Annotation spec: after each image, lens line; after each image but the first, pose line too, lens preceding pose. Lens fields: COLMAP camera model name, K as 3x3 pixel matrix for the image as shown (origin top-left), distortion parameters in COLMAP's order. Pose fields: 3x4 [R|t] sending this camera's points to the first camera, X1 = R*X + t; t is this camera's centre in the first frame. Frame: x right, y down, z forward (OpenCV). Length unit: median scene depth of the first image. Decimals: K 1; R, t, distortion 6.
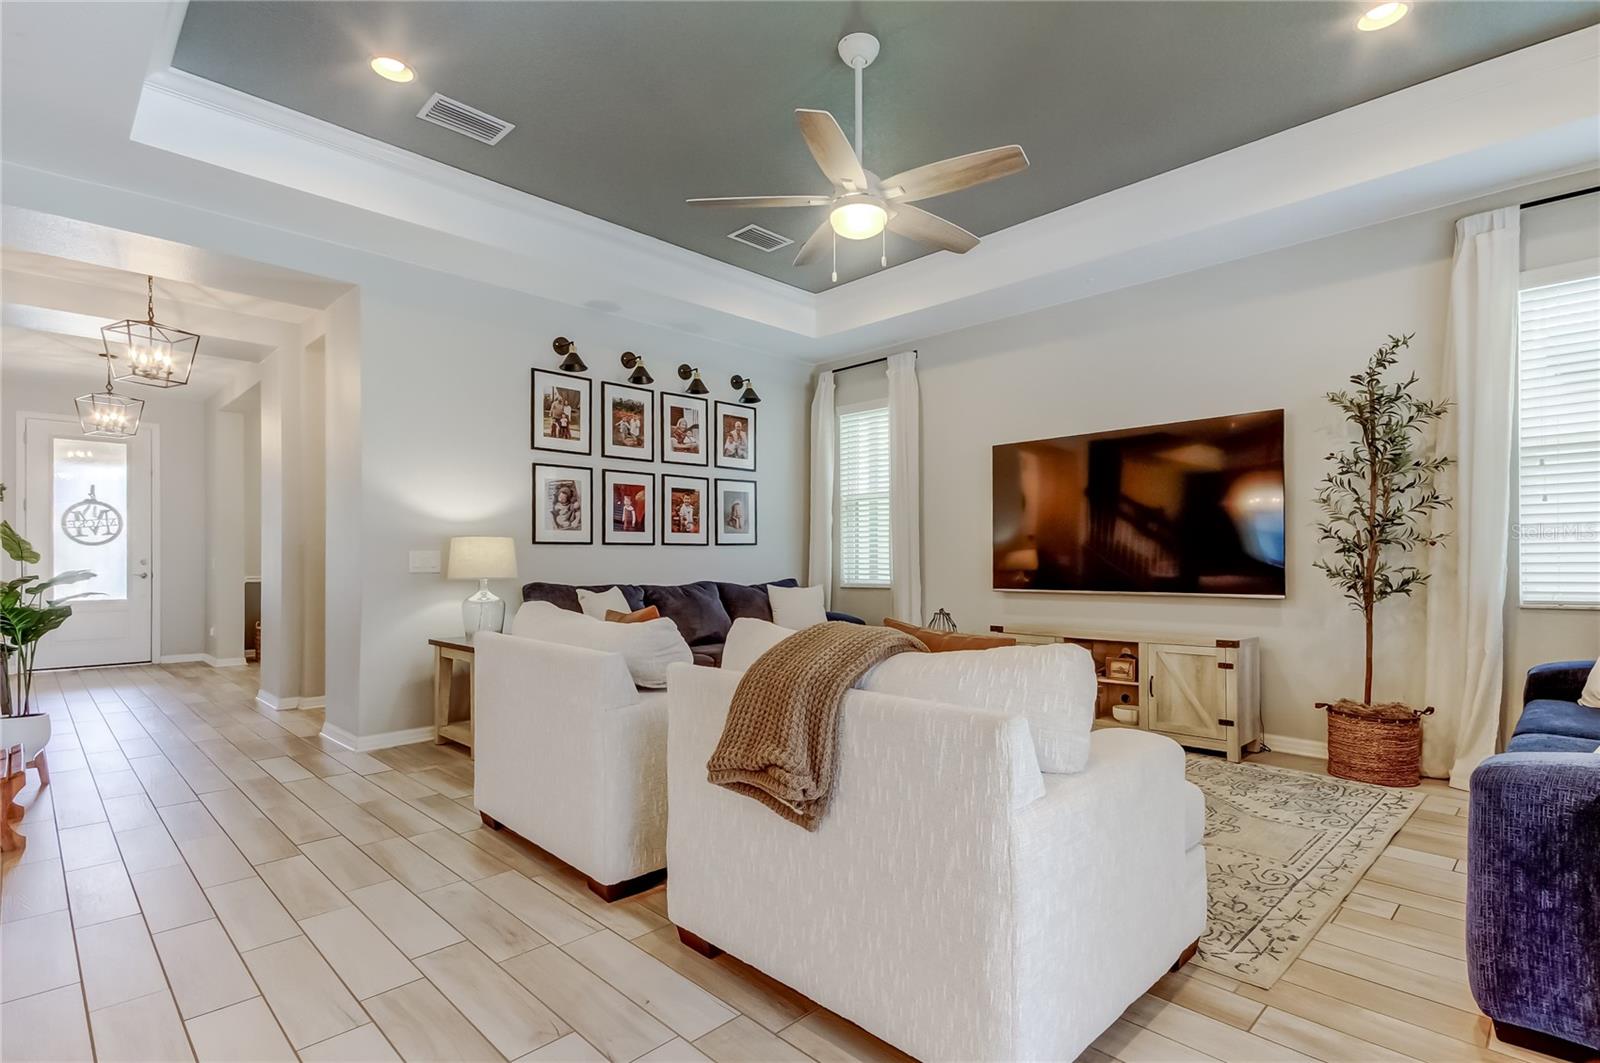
lens RADIAL K [[764.1, 0, 840.7], [0, 764.1, 558.4], [0, 0, 1]] dist [0.025800, -0.013142]
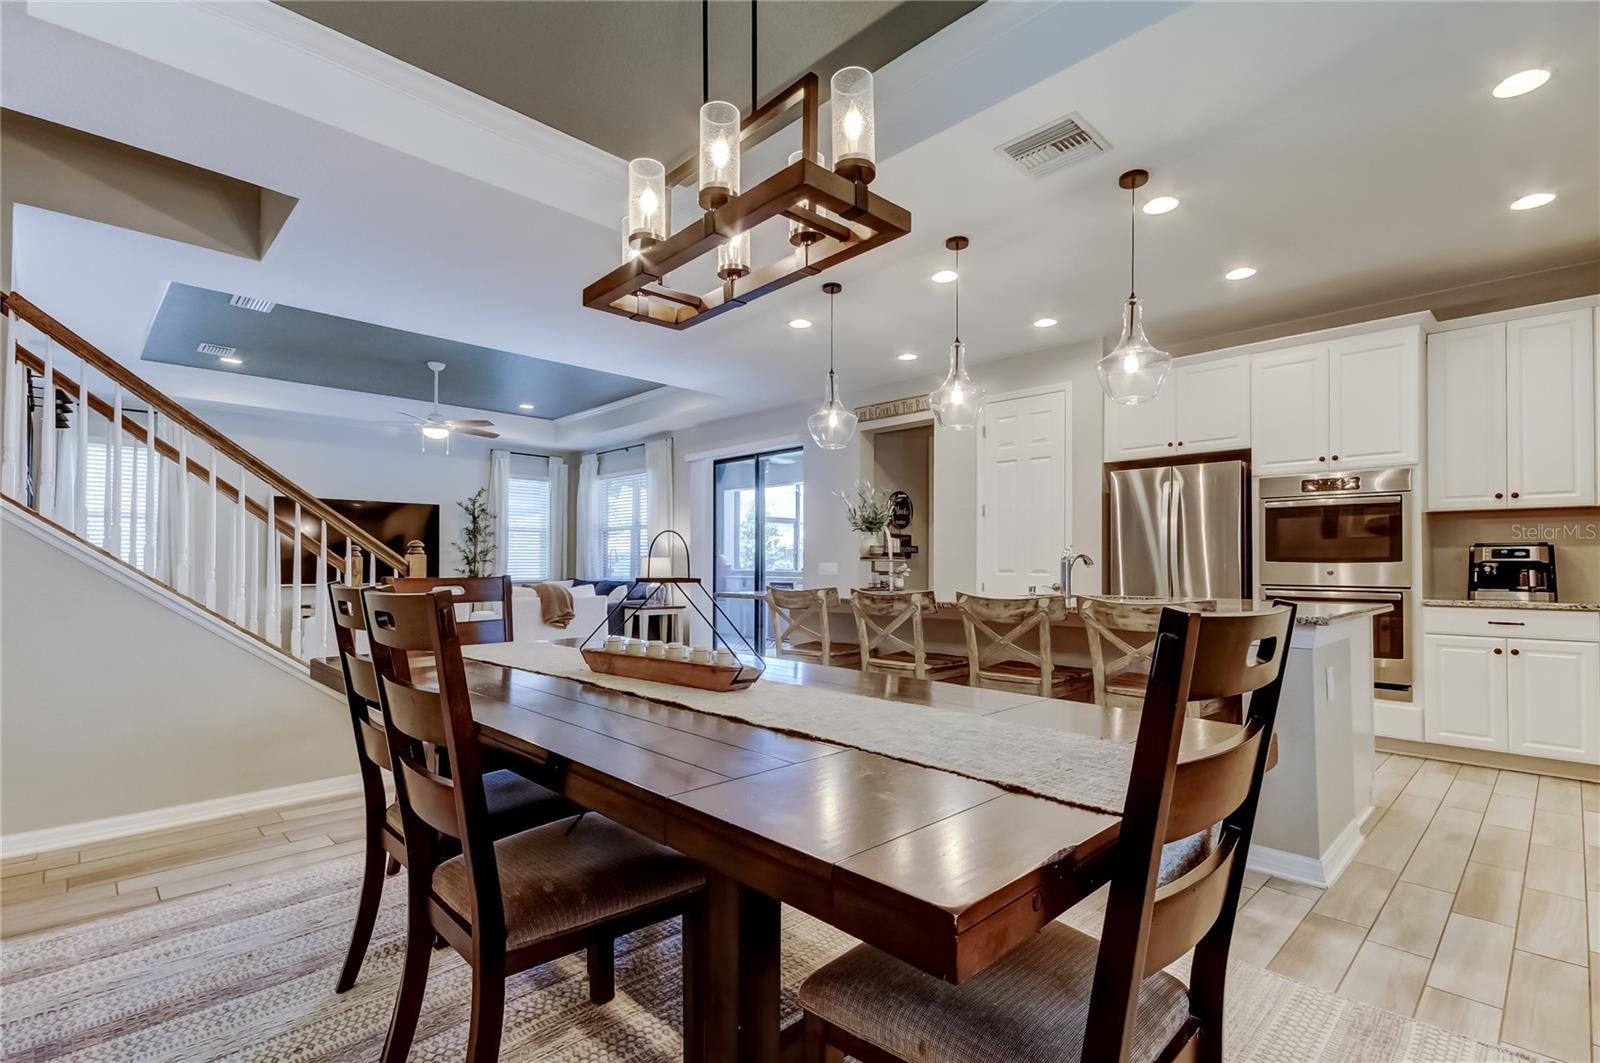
lens RADIAL K [[759.6, 0, 778.3], [0, 759.6, 554.5], [0, 0, 1]] dist [0.002453, -0.000112]
pose [[0.061650, 0.019476, 0.997908, -1.871871], [-0.002313, 0.999810, -0.019370, 0.003703], [-0.998095, -0.001114, 0.061683, -0.222221]]
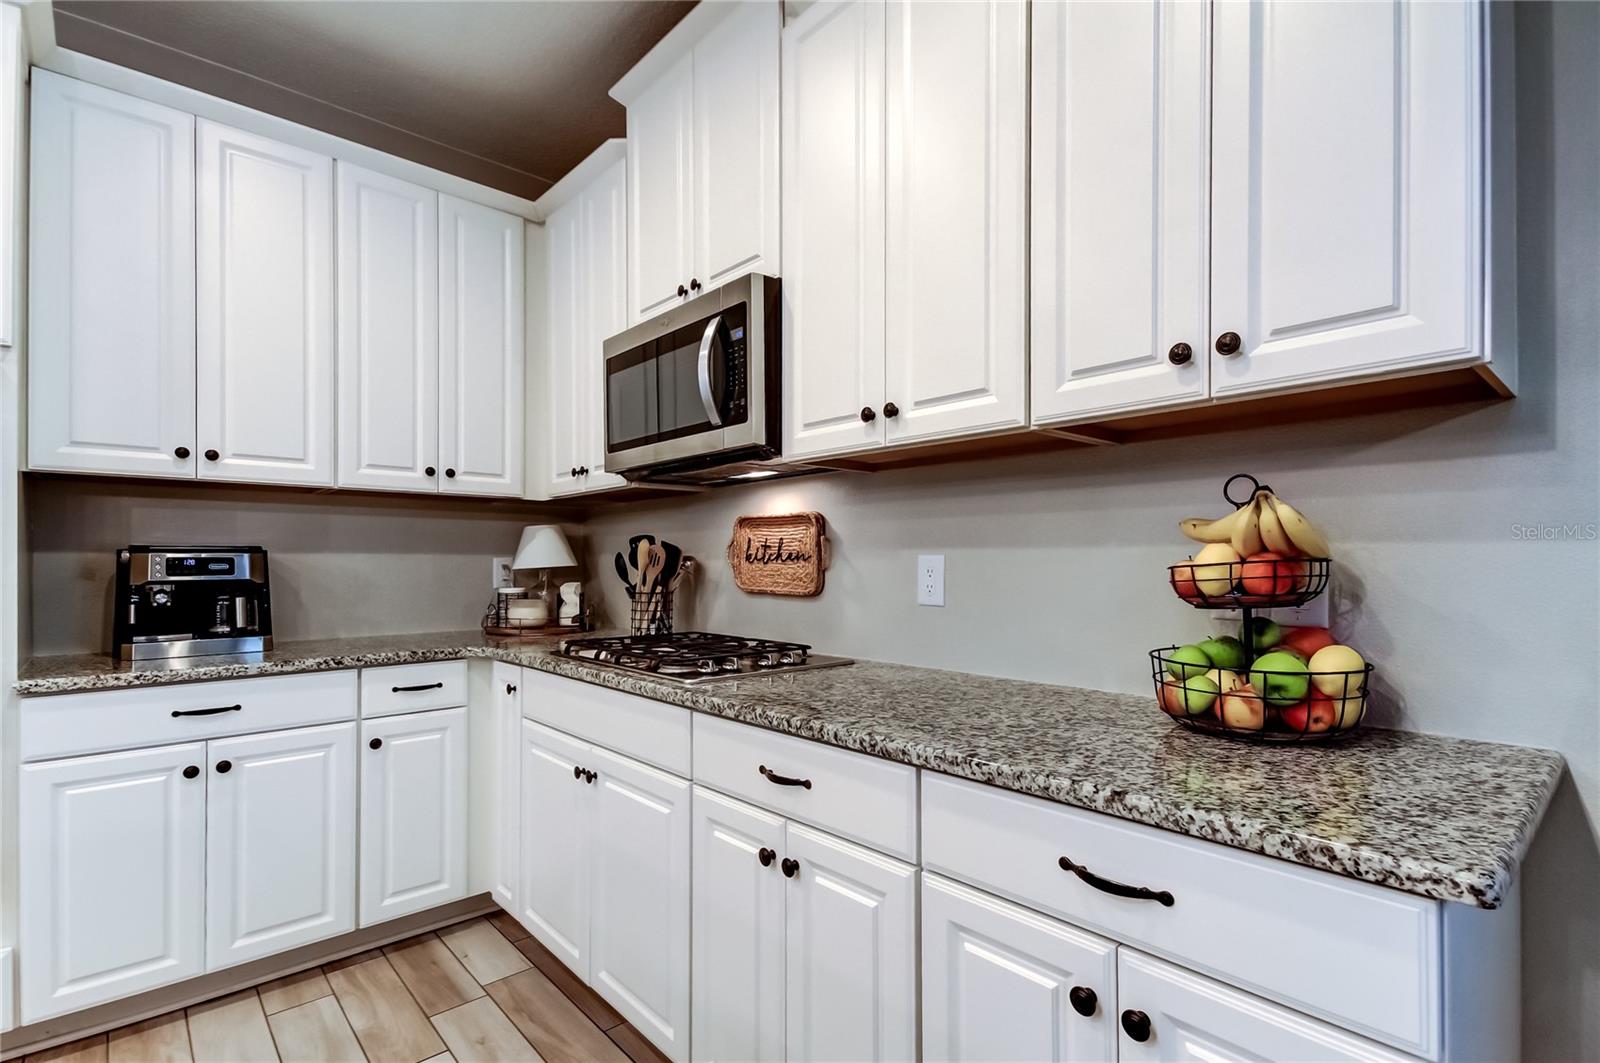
lens RADIAL K [[755.1, 0, 840.1], [0, 755.1, 557.2], [0, 0, 1]] dist [0.042543, -0.017776]
pose [[-0.997811, 0.005660, 0.065890, -1.234573], [0.005389, 0.999976, -0.004280, -0.022717], [-0.065913, -0.003915, -0.997818, -0.658394]]
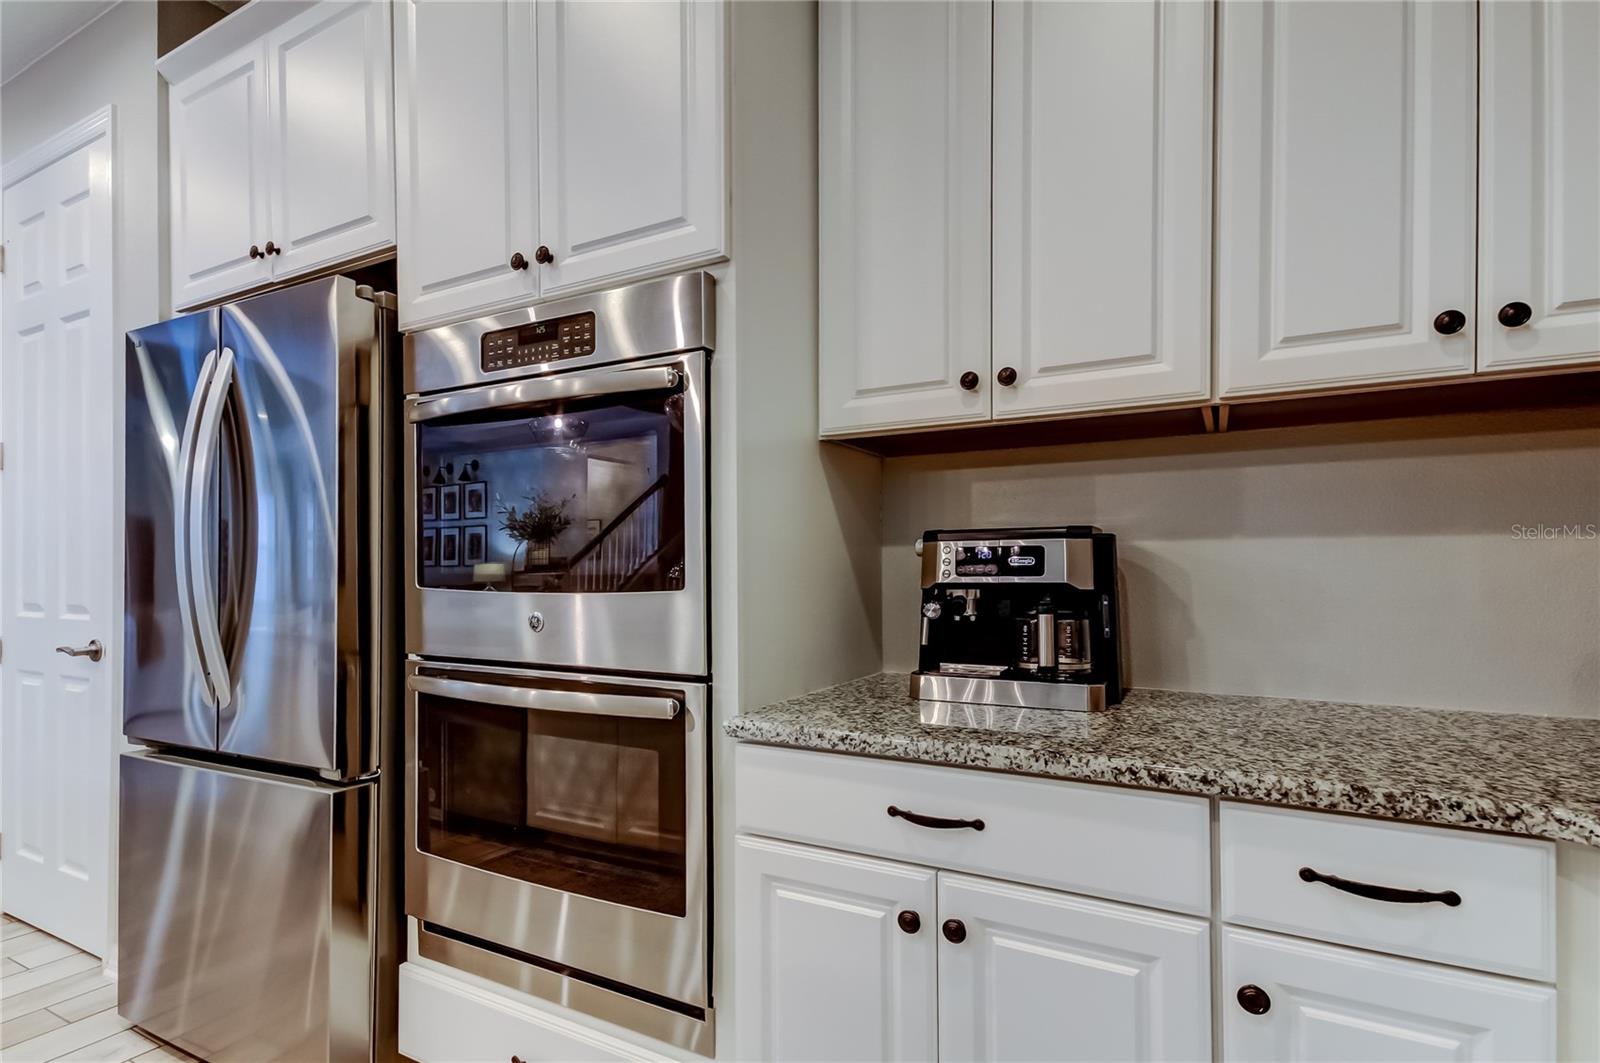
lens RADIAL K [[741.2, 0, 782.4], [0, 741.2, 575.6], [0, 0, 1]] dist [0.019802, -0.000047]
pose [[-0.200458, 0.003060, 0.979697, -1.038316], [0.005597, 0.999982, -0.001978, -0.014098], [-0.979686, 0.005086, -0.200472, -1.031305]]
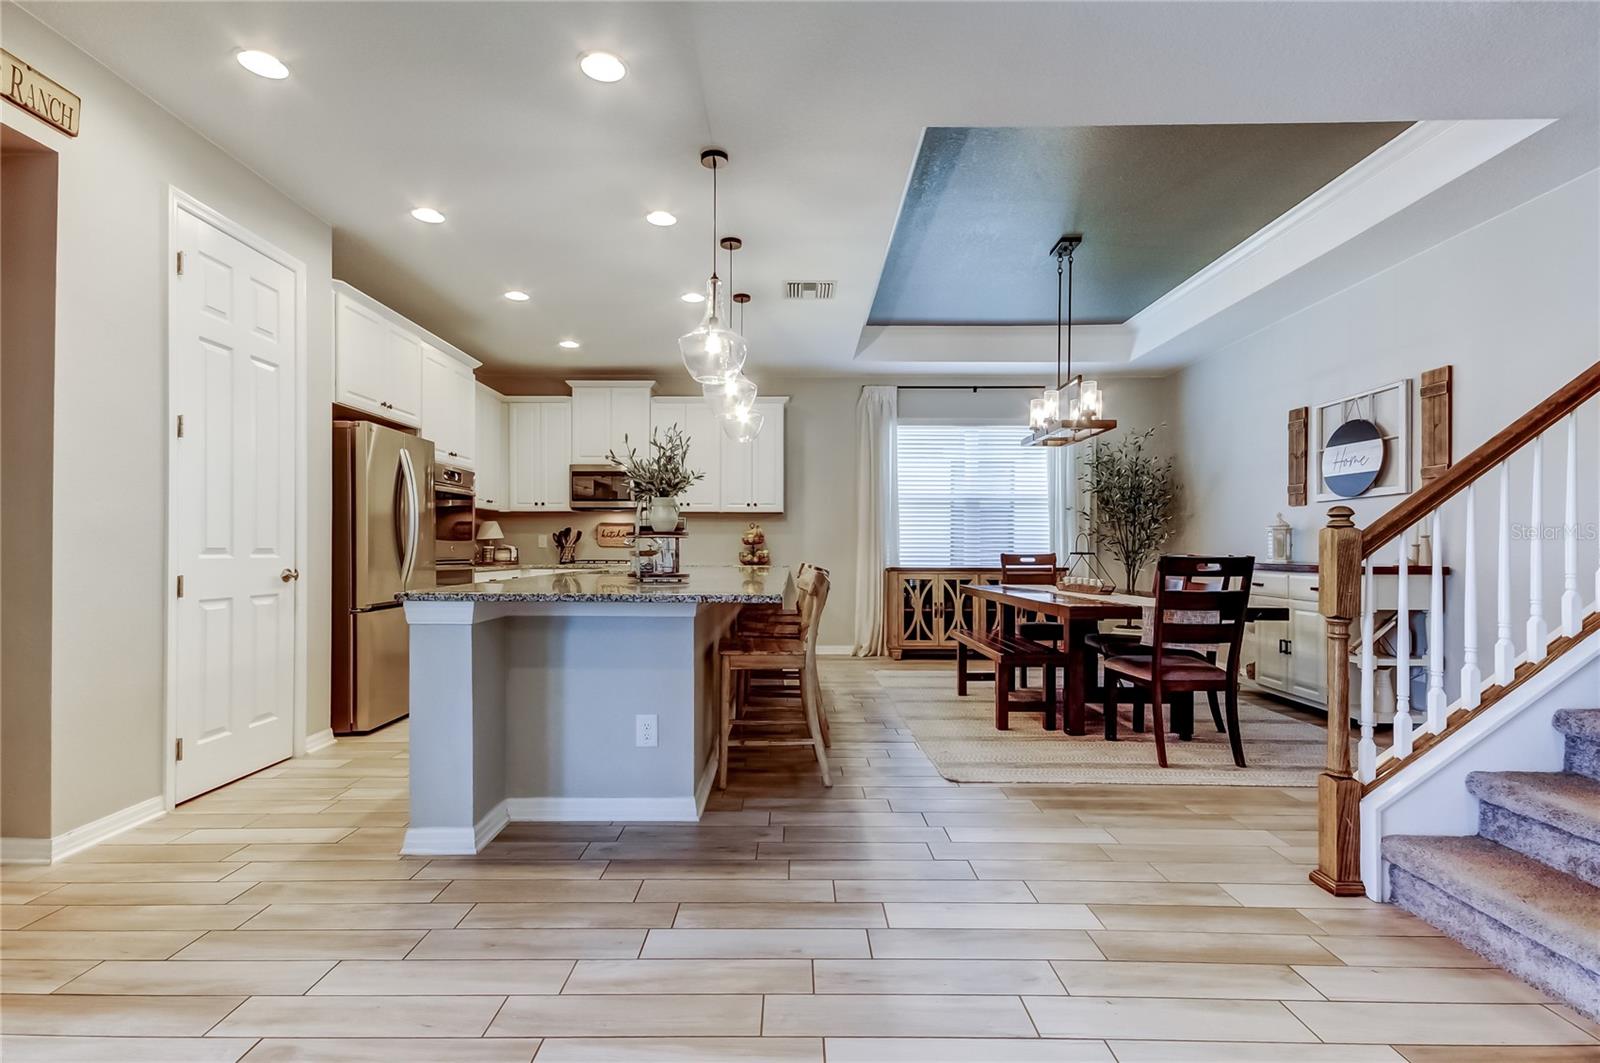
lens RADIAL K [[738.0, 0, 787.6], [0, 738.0, 549.2], [0, 0, 1]] dist [0.018093, -0.001215]
pose [[-0.733865, 0.002150, -0.679292, -0.170547], [-0.000906, 0.999991, 0.004143, 0.000999], [0.679295, 0.003656, -0.733857, 0.438395]]
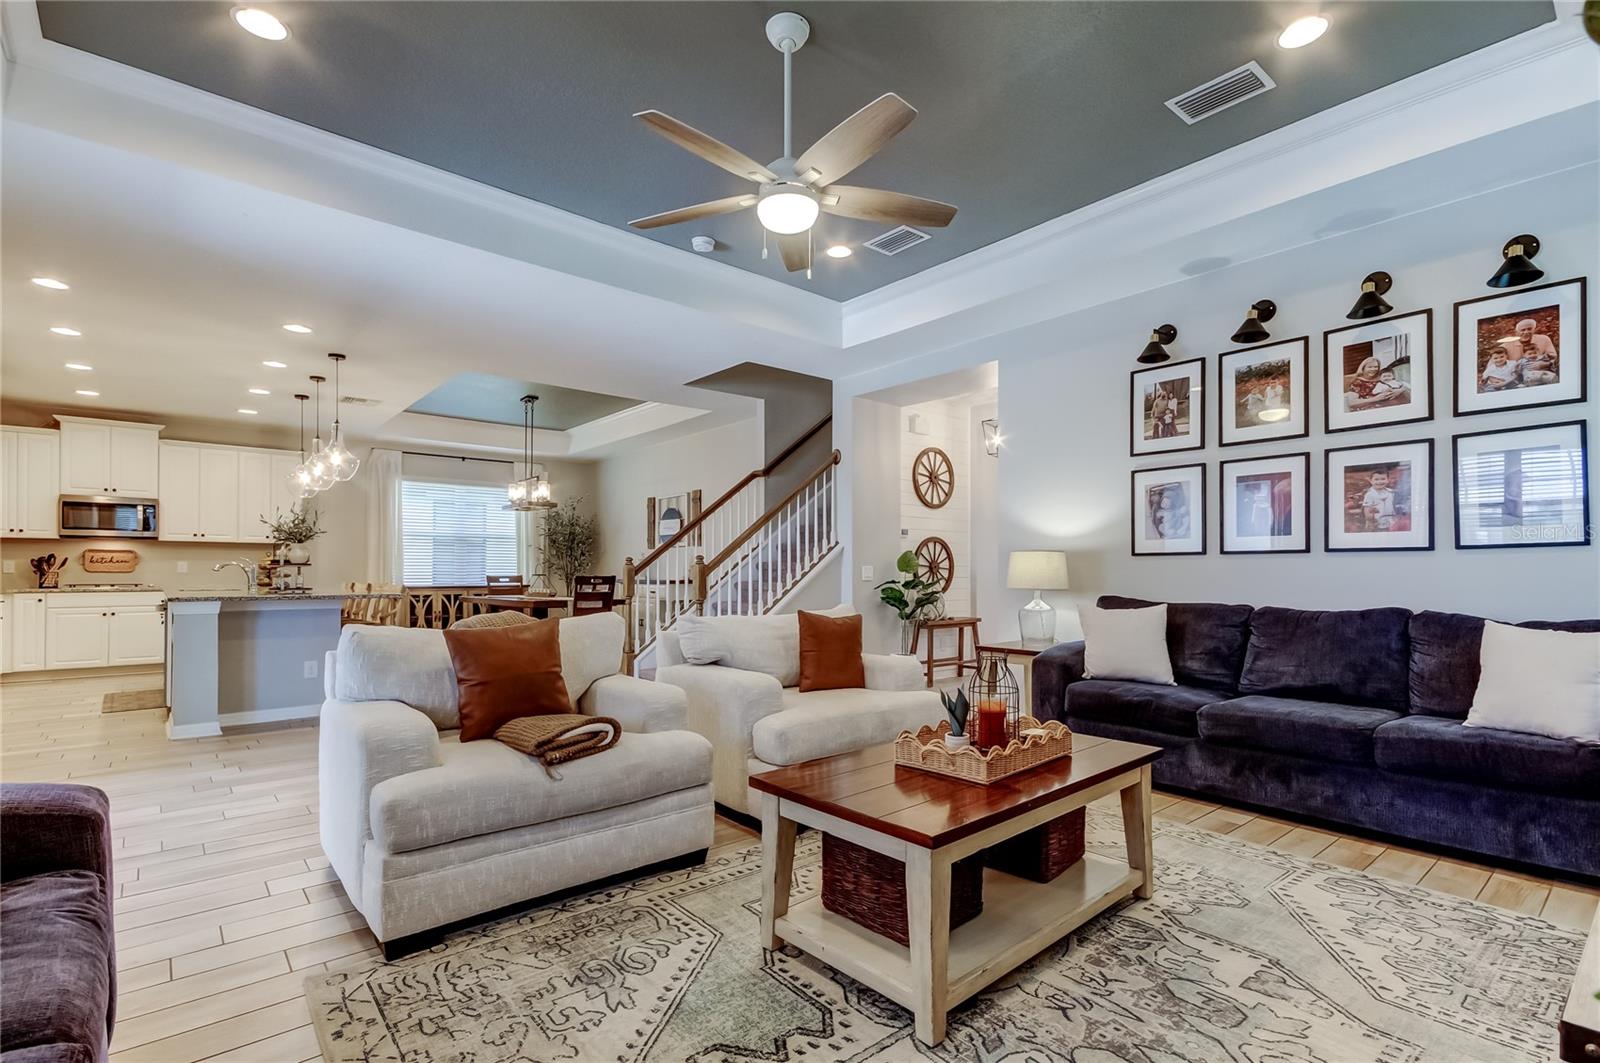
lens RADIAL K [[749.7, 0, 797.1], [0, 749.7, 565.4], [0, 0, 1]] dist [0.026675, -0.014499]
pose [[-0.113209, -0.005517, -0.993556, 0.717519], [0.000302, 0.999984, -0.005587, -0.002564], [0.993571, -0.000932, -0.113206, 0.859614]]
